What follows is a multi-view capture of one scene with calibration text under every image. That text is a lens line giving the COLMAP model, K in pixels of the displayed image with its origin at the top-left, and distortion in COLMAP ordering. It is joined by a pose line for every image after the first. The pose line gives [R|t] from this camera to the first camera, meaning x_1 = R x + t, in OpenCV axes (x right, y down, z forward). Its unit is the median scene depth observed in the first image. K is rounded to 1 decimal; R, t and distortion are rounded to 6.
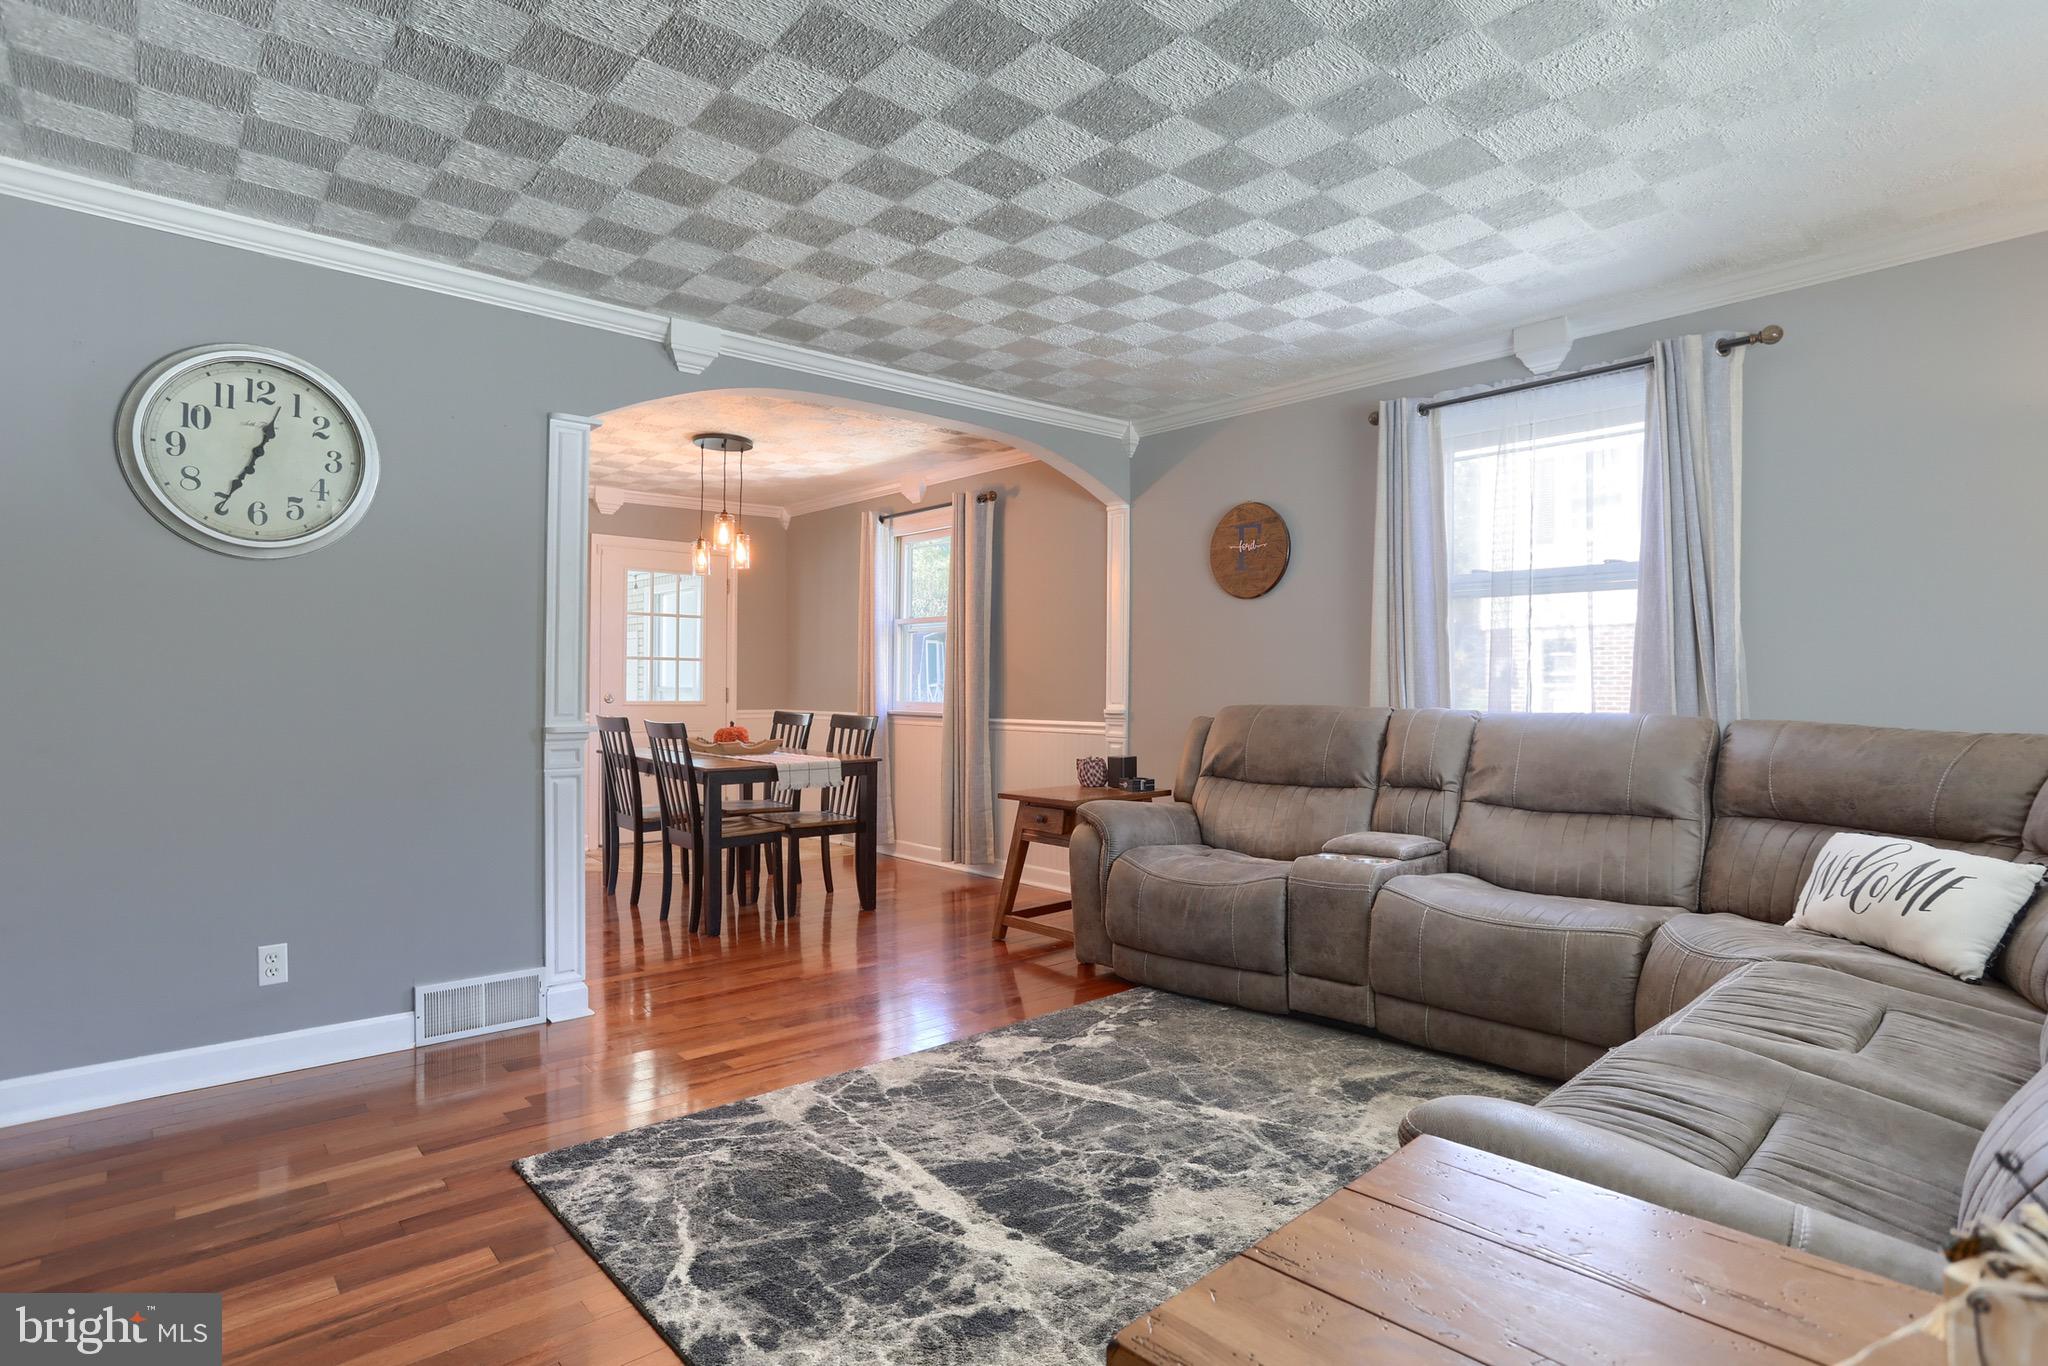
lens RADIAL K [[1040.7, 0, 1030.3], [0, 1040.7, 679.1], [0, 0, 1]] dist [-0.041391, 0.001158]
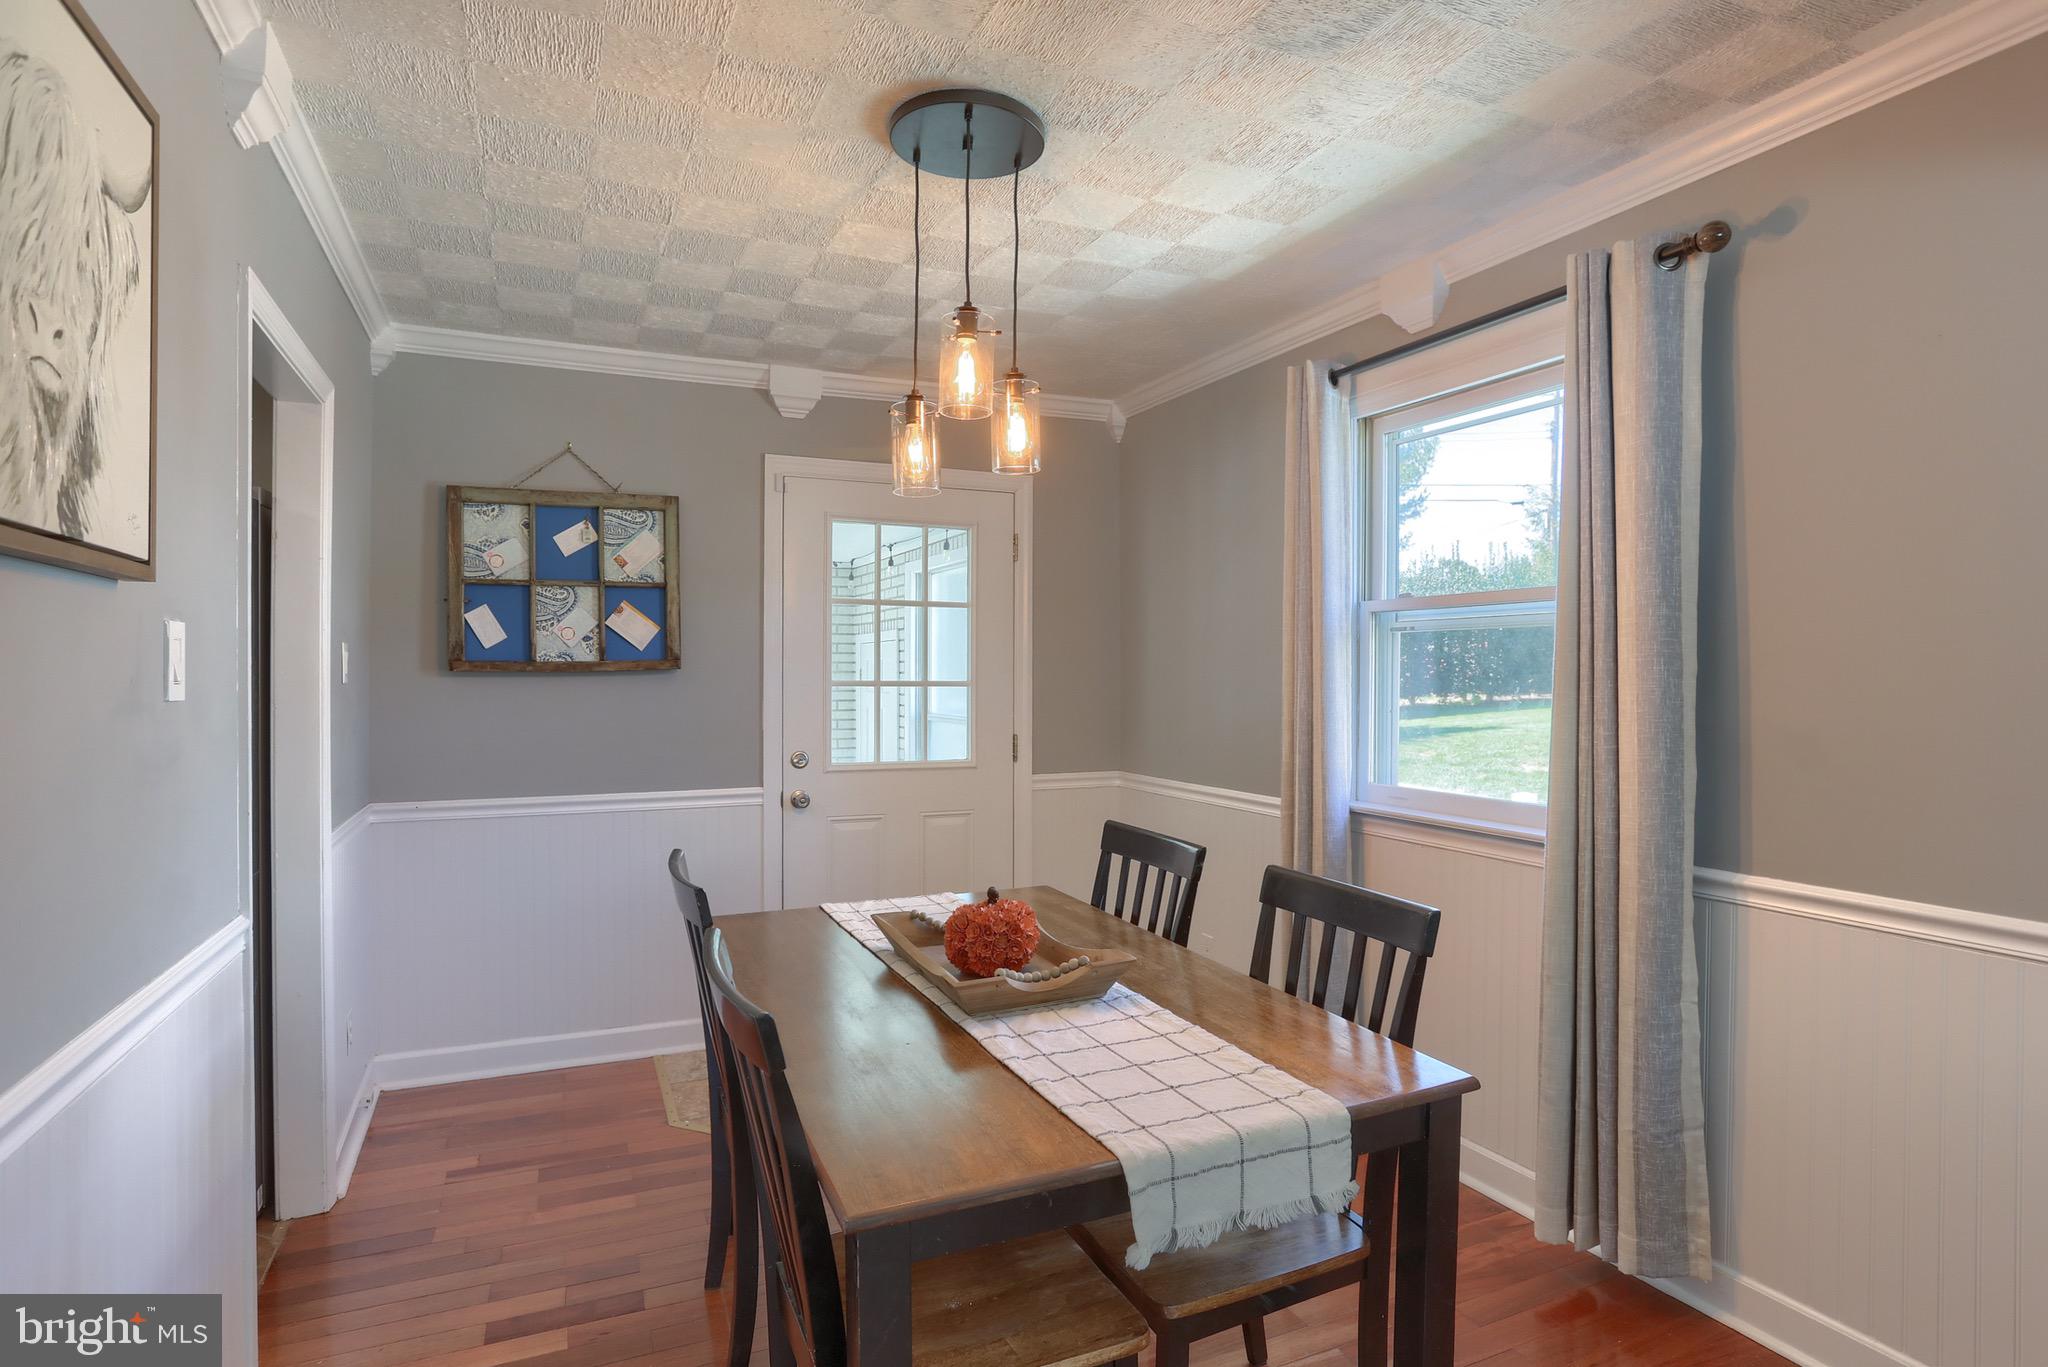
lens RADIAL K [[1040.7, 0, 1030.3], [0, 1040.7, 679.6], [0, 0, 1]] dist [-0.041391, 0.001158]
pose [[0.954691, -0.003129, -0.297583, -0.151874], [0.006894, 0.999909, 0.011604, -0.033520], [0.297520, -0.013130, 0.954625, 0.598576]]
